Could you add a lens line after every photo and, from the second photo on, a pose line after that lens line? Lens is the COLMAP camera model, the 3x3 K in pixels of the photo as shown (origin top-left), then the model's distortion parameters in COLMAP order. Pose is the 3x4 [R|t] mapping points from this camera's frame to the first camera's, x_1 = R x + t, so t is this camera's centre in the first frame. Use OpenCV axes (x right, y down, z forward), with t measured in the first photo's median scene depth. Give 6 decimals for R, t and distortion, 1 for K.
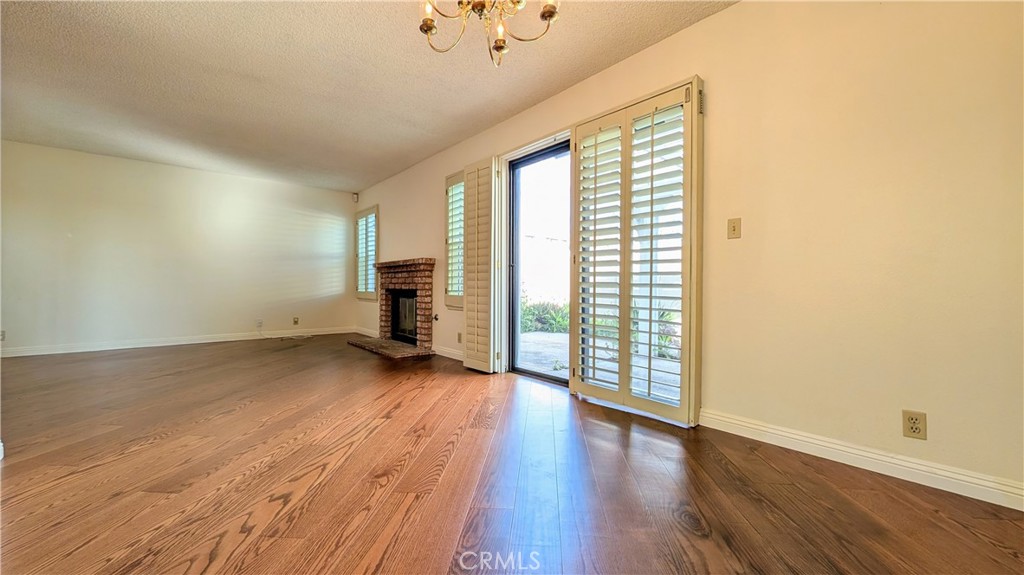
lens RADIAL K [[390.4, 0, 512.0], [0, 390.4, 287.5], [0, 0, 1]] dist [0.000120, 0.000119]
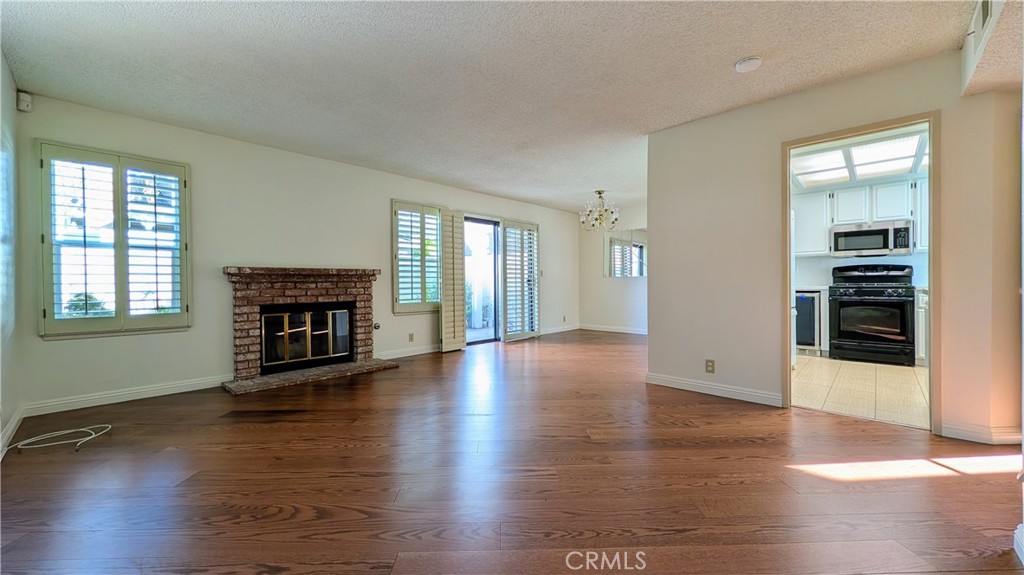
lens RADIAL K [[390.4, 0, 512.0], [0, 390.4, 287.5], [0, 0, 1]] dist [0.000120, 0.000119]
pose [[-0.100406, -0.015208, 0.994830, -1.211163], [0.010758, 0.999808, 0.016370, -0.038574], [-0.994888, 0.012346, -0.100223, 0.710229]]
